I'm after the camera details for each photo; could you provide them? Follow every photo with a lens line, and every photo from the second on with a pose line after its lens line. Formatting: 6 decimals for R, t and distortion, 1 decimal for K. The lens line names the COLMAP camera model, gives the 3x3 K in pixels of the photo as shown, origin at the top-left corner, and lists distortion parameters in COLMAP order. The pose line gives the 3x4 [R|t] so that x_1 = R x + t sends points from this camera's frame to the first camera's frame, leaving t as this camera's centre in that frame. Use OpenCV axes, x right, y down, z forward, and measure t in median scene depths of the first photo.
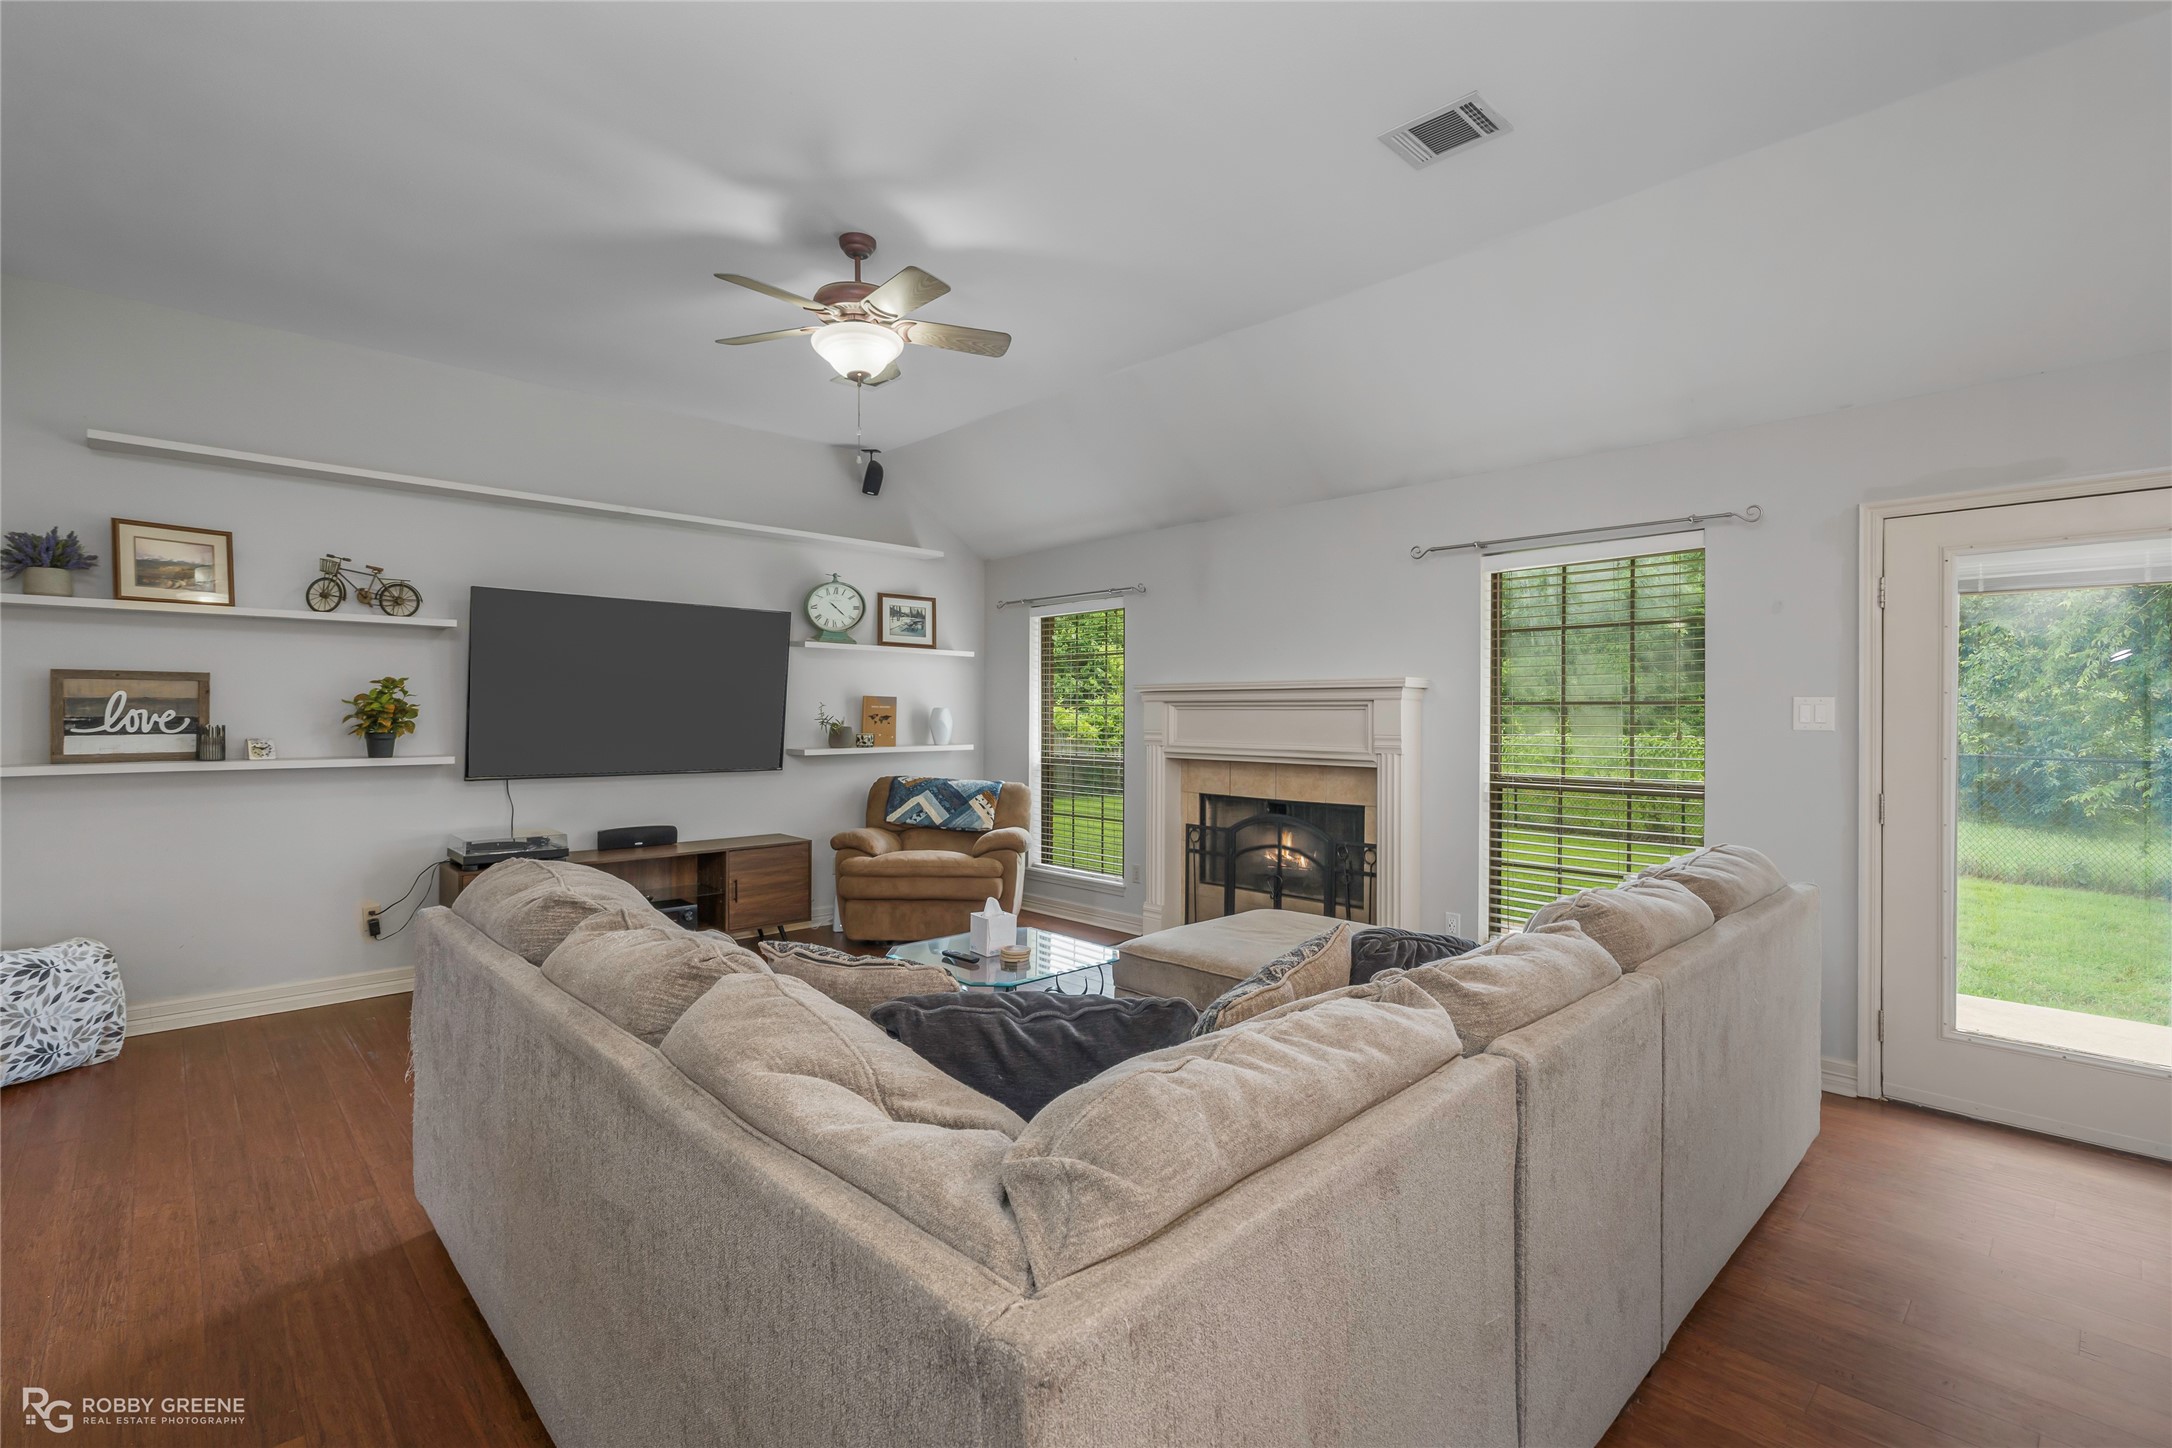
lens RADIAL K [[994.3, 0, 1095.1], [0, 994.3, 712.6], [0, 0, 1]] dist [-0.007194, 0.003147]
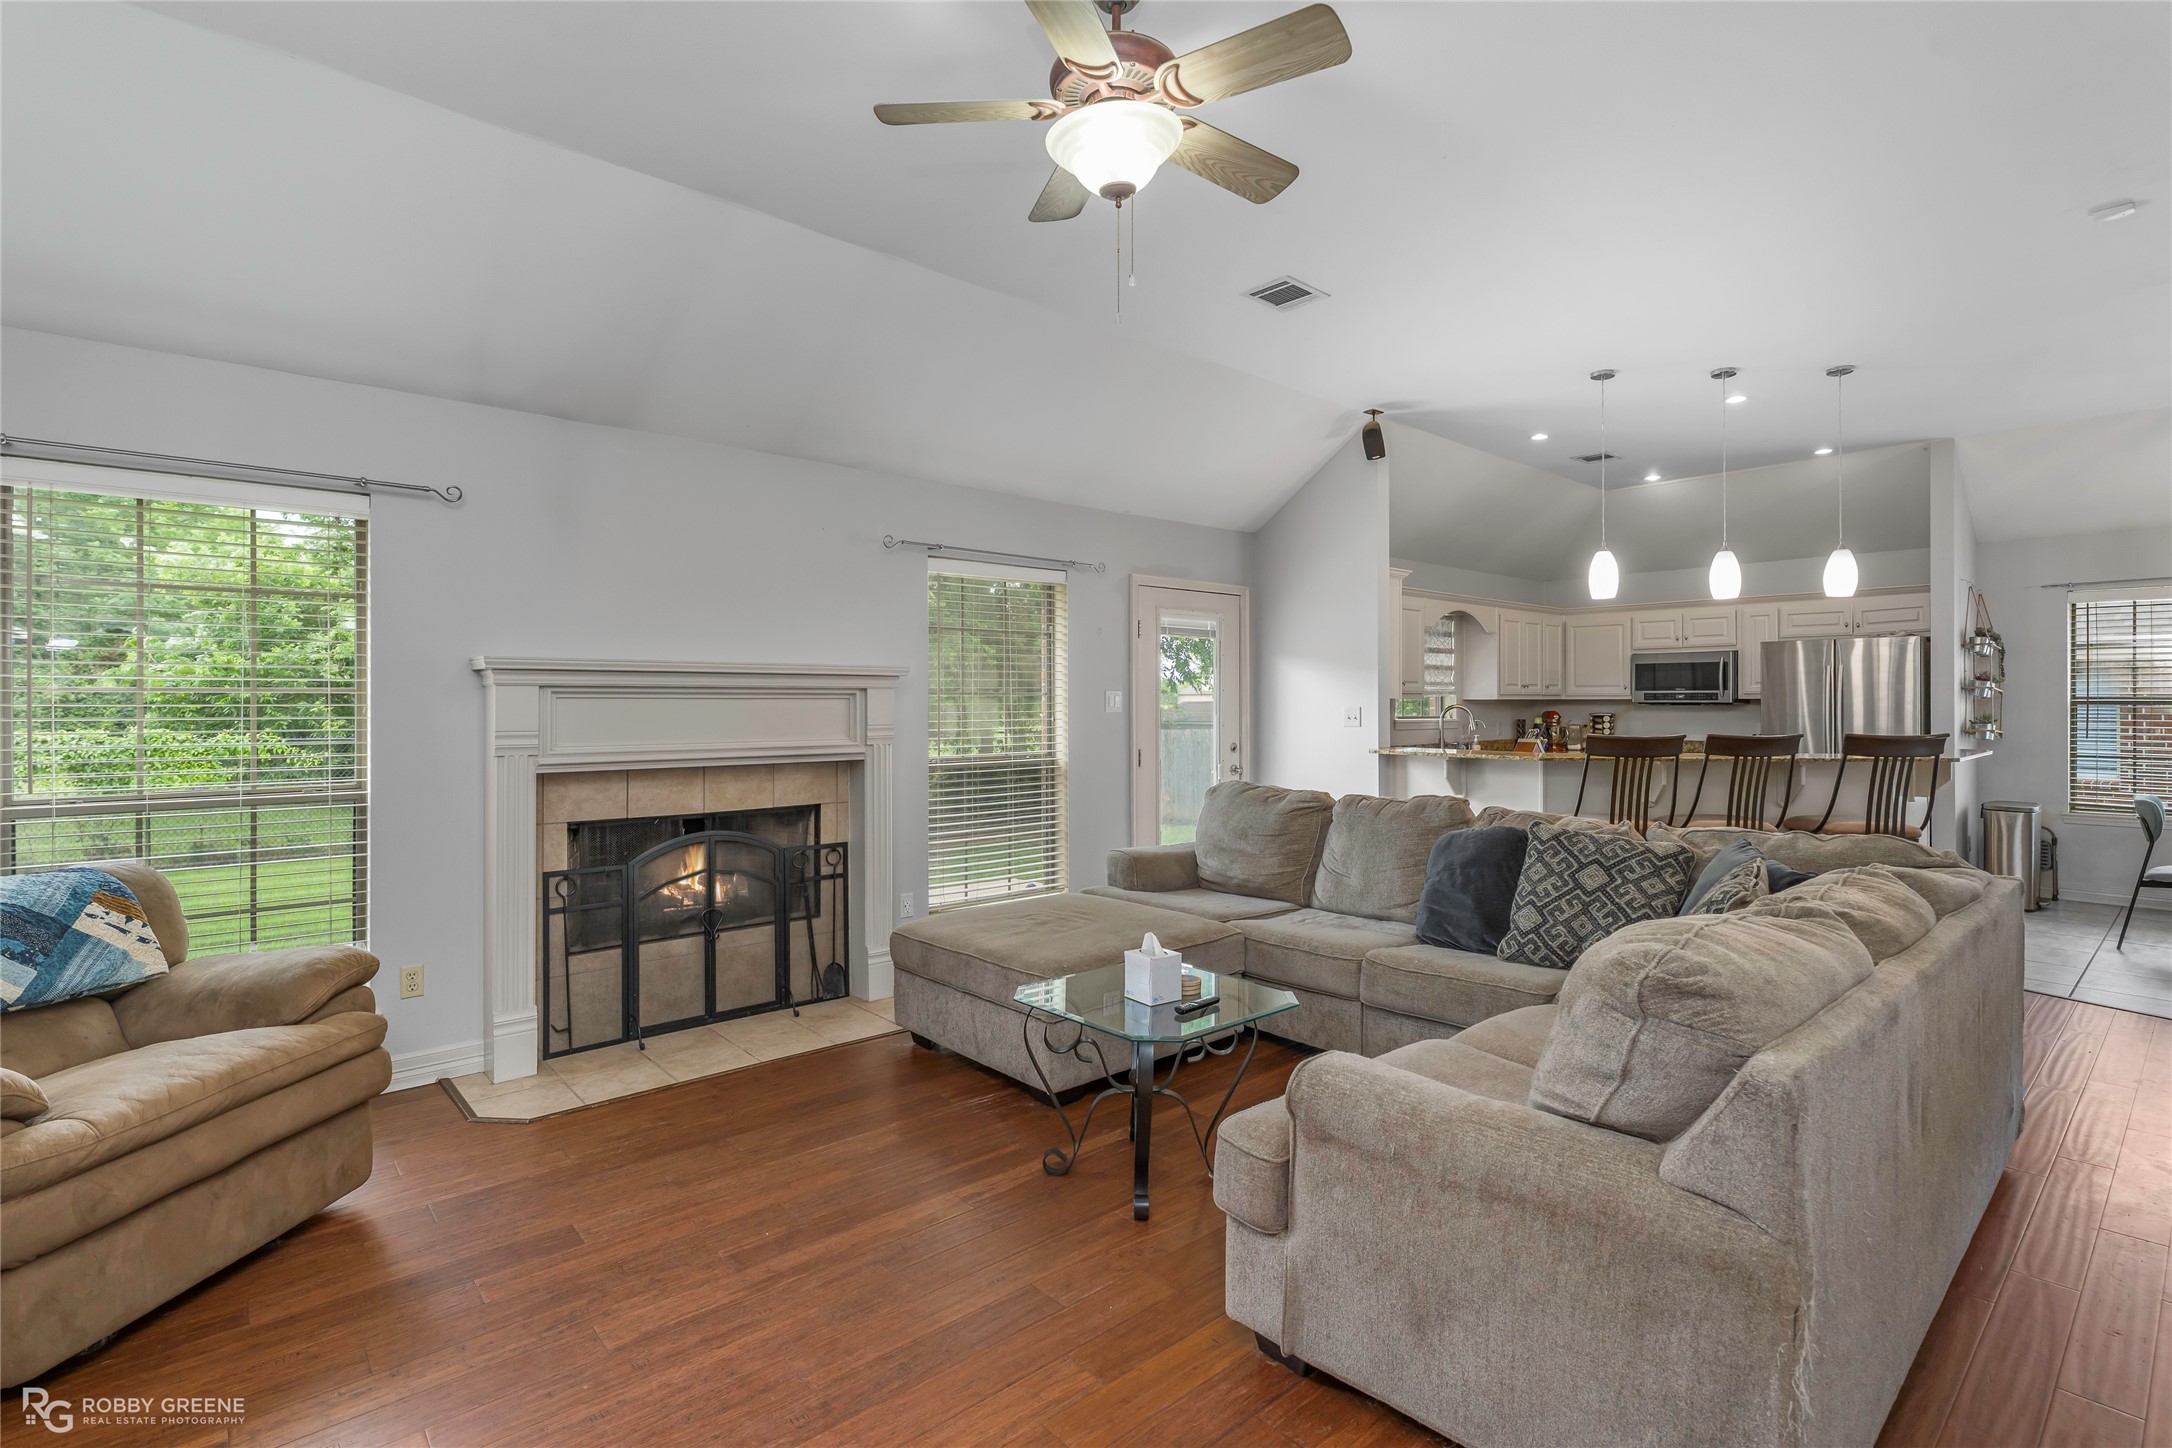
lens RADIAL K [[1042.7, 0, 1085.8], [0, 1042.7, 697.8], [0, 0, 1]] dist [0.004441, 0.001675]
pose [[0.027532, 0.001717, 0.999619, -0.600524], [0.000664, 0.999998, -0.001736, -0.001638], [-0.999621, 0.000711, 0.027531, 0.643362]]
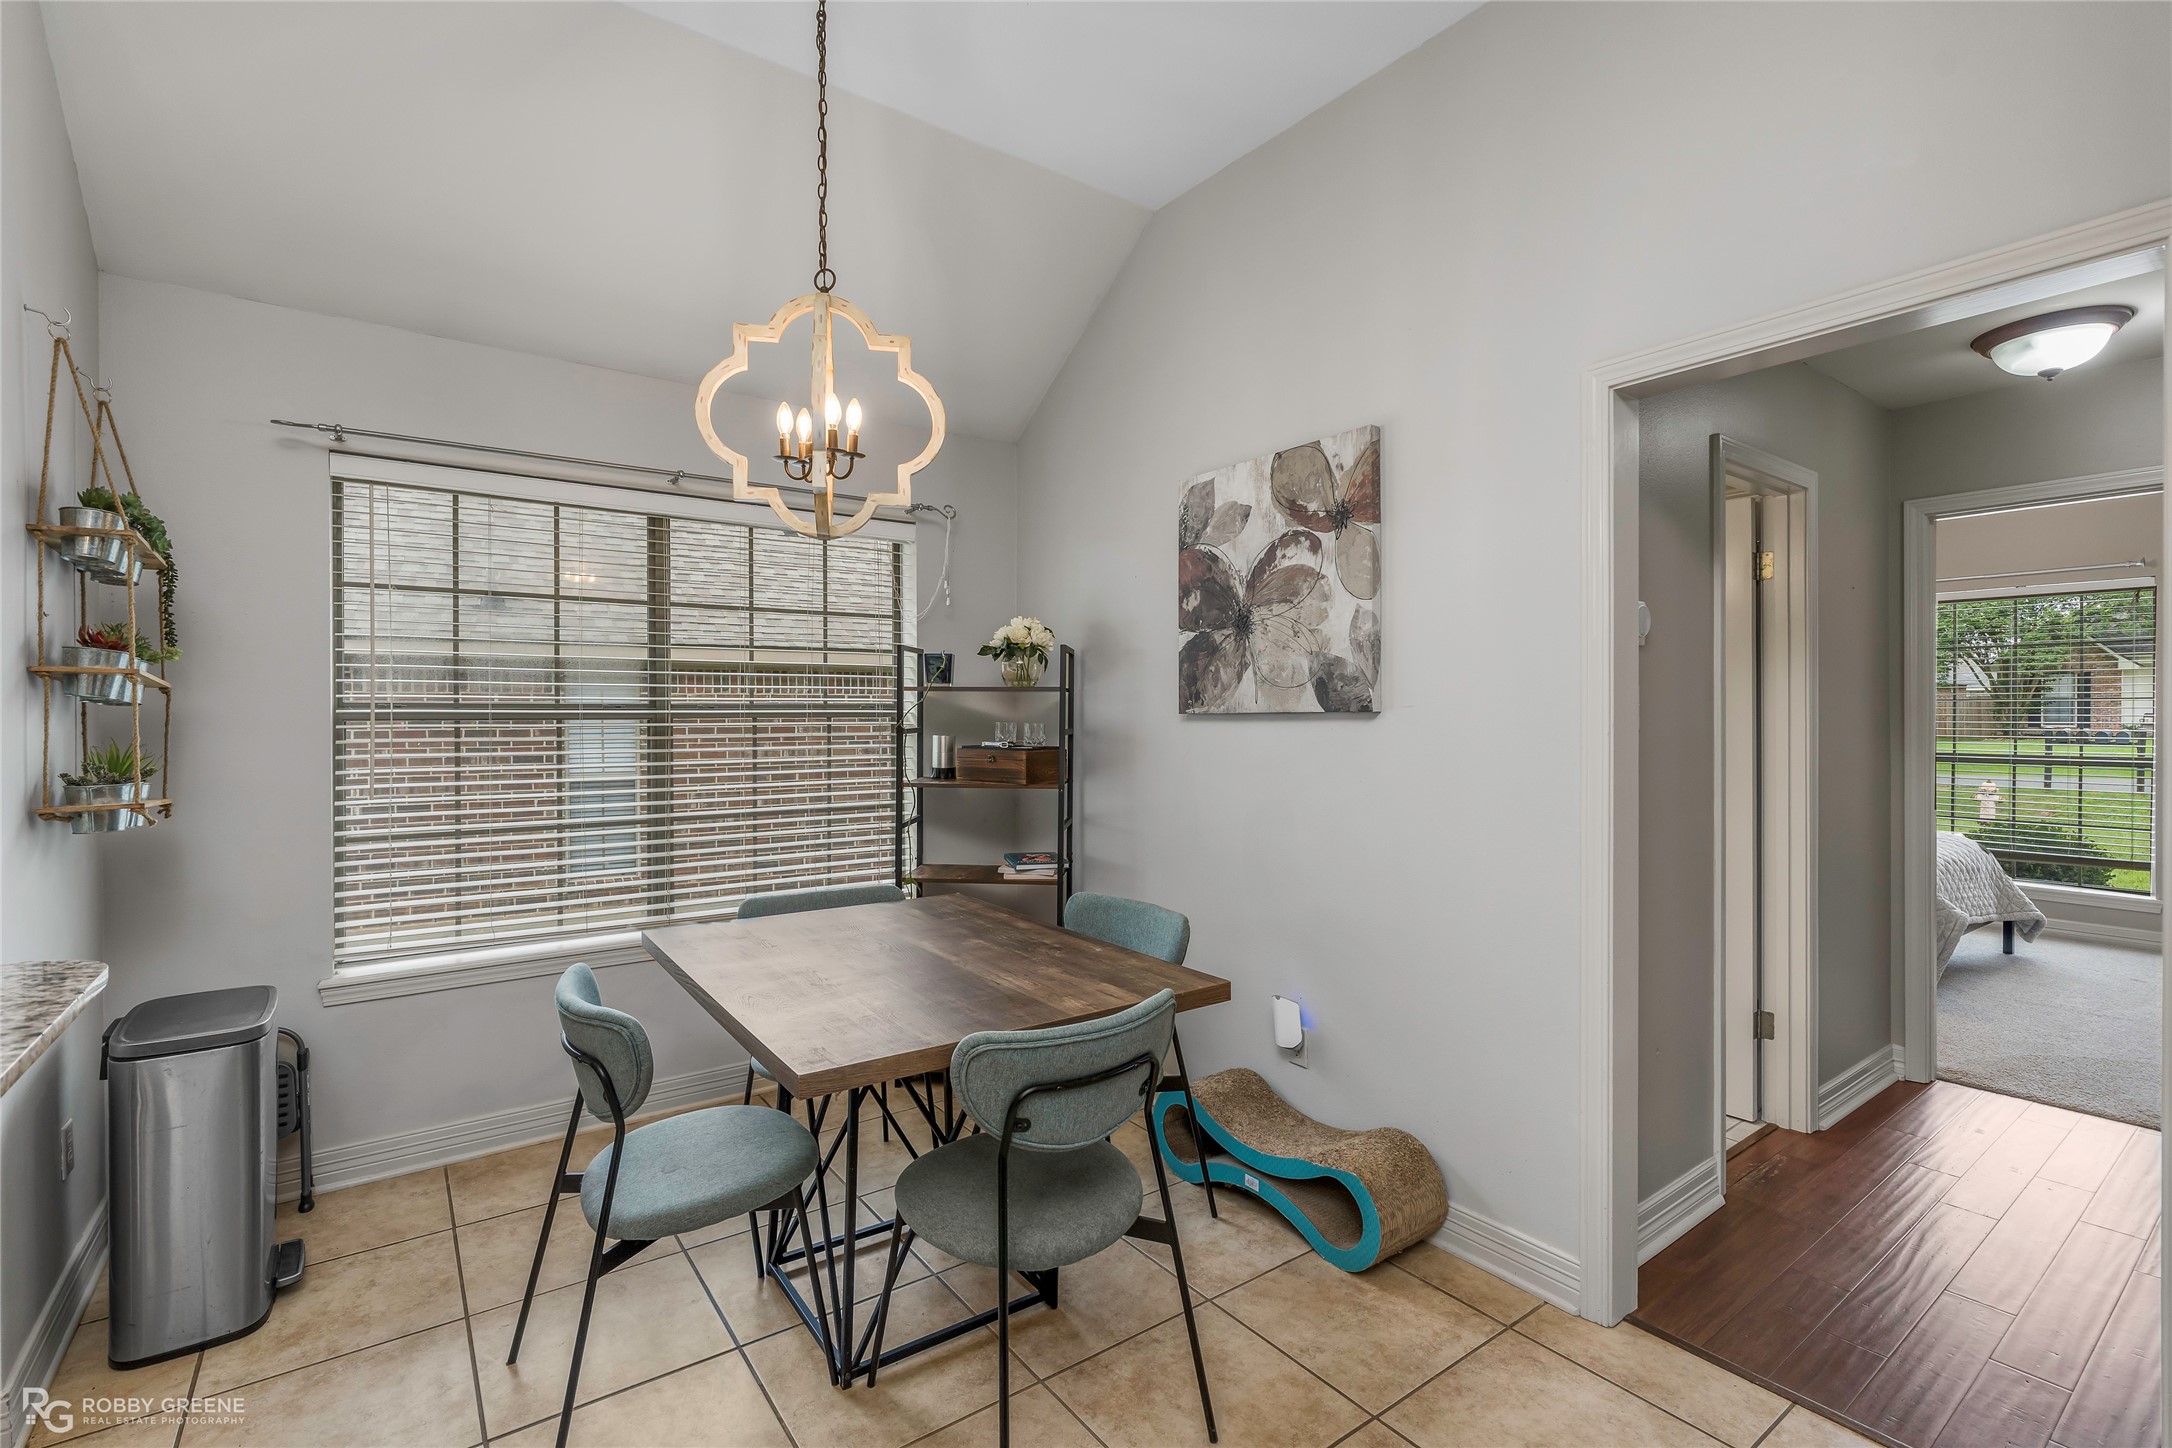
lens RADIAL K [[994.3, 0, 1107.6], [0, 994.3, 718.4], [0, 0, 1]] dist [-0.007194, 0.003147]
pose [[-0.992487, -0.000951, 0.122350, 0.243048], [-0.000009, 0.999970, 0.007703, -0.000294], [-0.122353, 0.007644, -0.992457, -0.056204]]
